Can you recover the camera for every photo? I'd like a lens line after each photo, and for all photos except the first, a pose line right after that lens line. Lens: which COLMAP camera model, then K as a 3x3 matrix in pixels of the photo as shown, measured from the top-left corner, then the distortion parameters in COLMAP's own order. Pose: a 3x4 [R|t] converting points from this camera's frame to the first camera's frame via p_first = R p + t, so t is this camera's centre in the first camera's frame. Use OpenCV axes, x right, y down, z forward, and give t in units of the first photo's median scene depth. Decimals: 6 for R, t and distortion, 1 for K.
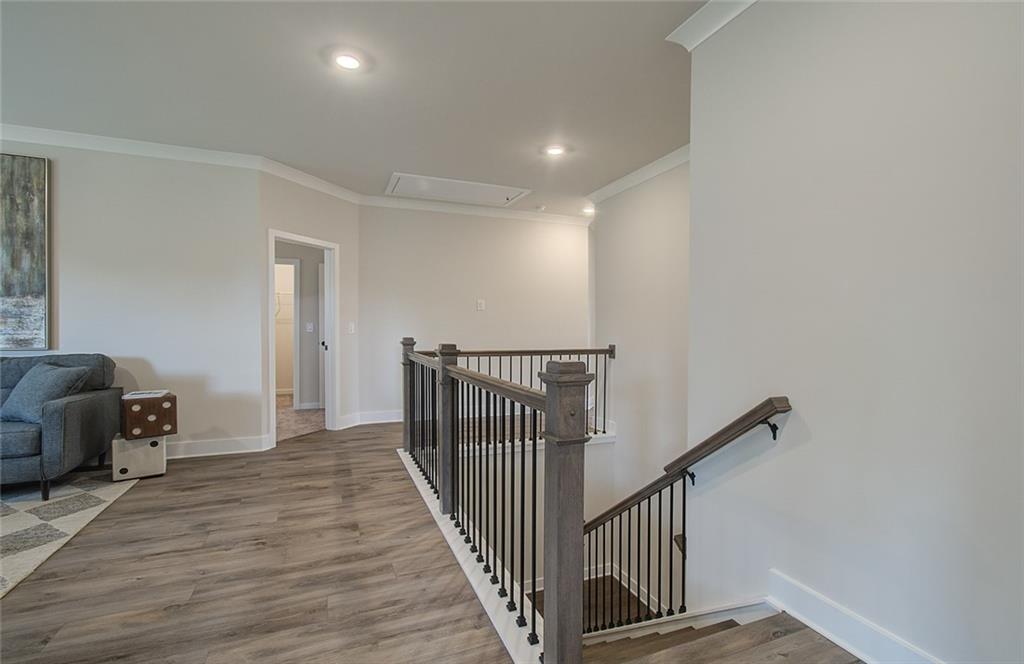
lens RADIAL K [[445.2, 0, 515.3], [0, 445.2, 325.6], [0, 0, 1]] dist [0.004205, 0.000276]
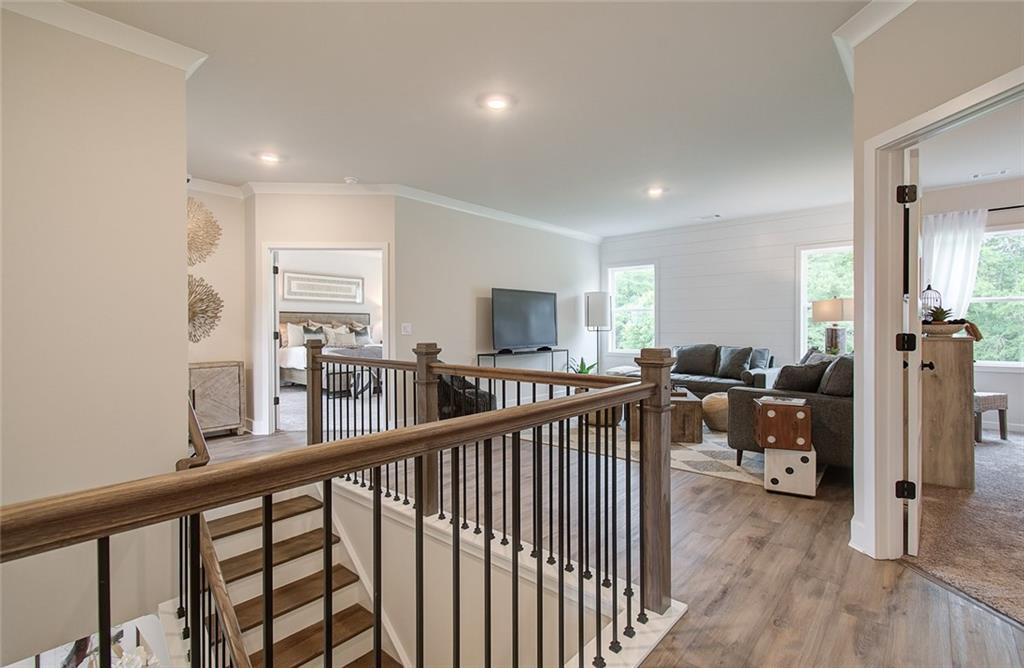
lens RADIAL K [[475.1, 0, 517.4], [0, 475.1, 327.6], [0, 0, 1]] dist [0.001520, 0.000933]
pose [[-0.882983, 0.009568, -0.469308, 0.232925], [0.001217, 0.999836, 0.018094, -0.060039], [0.469404, 0.015406, -0.882849, 2.007910]]
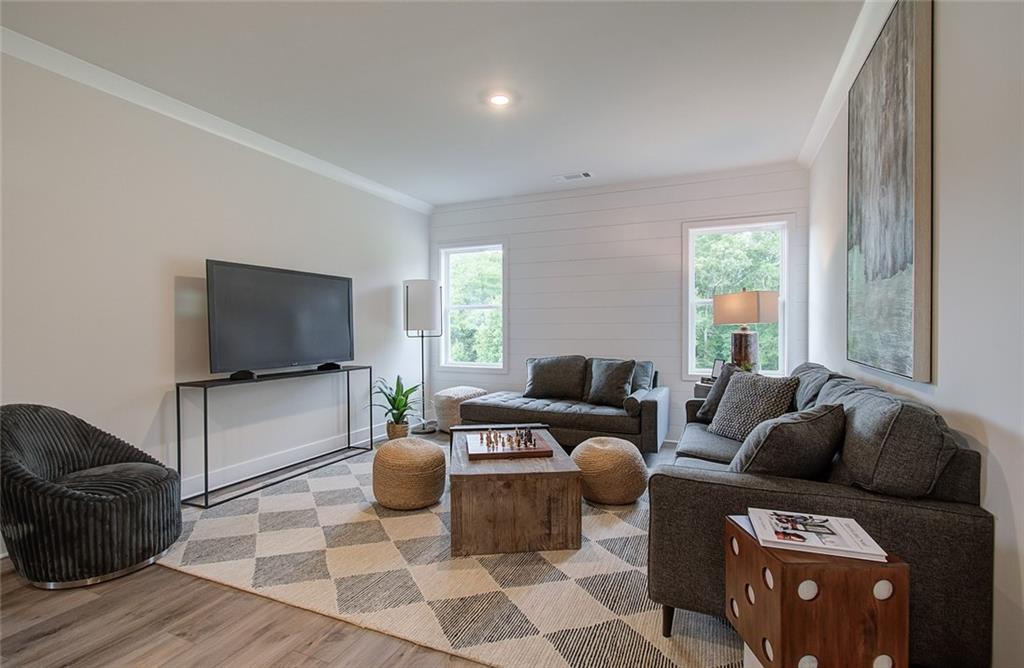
lens RADIAL K [[475.1, 0, 517.4], [0, 475.1, 327.6], [0, 0, 1]] dist [0.001520, 0.000933]
pose [[-0.704114, 0.006269, -0.710059, -0.439092], [-0.004096, 0.999909, 0.012889, -0.051434], [0.710075, 0.011984, -0.704024, 1.349014]]
